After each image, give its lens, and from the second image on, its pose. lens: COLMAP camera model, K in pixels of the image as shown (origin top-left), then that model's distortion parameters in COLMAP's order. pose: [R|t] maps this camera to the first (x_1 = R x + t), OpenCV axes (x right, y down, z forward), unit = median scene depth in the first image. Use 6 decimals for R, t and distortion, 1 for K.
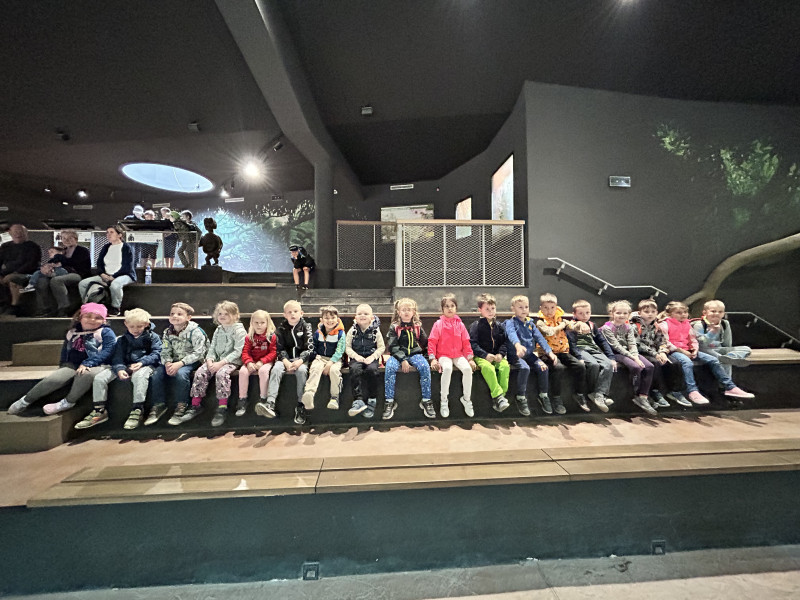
lens RADIAL K [[322.9, 0, 400.0], [0, 322.9, 300.0], [0, 0, 1]] dist [0.001397, 0.000100]
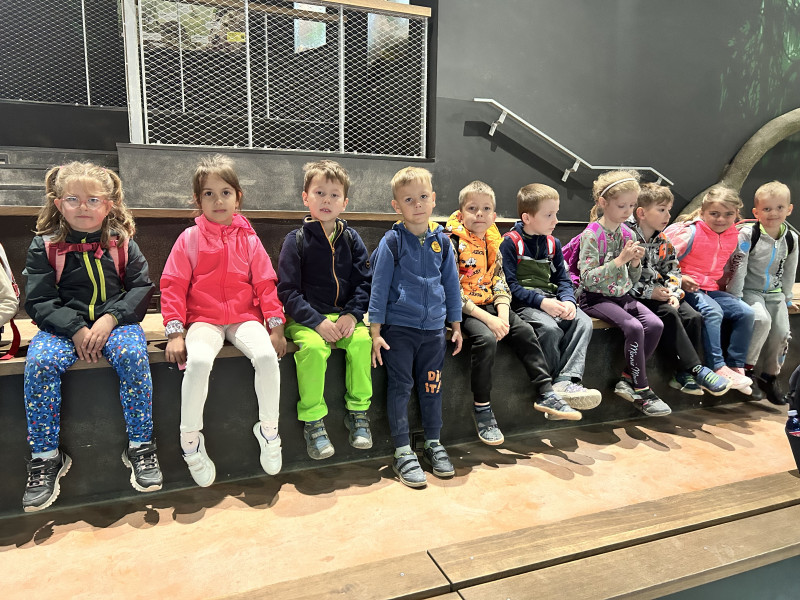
lens RADIAL K [[595.3, 0, 400.0], [0, 595.3, 300.0], [0, 0, 1]] dist [0.018824, 0.002376]
pose [[0.953504, -0.027589, 0.300113, 0.149468], [-0.024790, 0.985247, 0.169335, 0.024857], [-0.300358, -0.168902, 0.938753, 0.291571]]
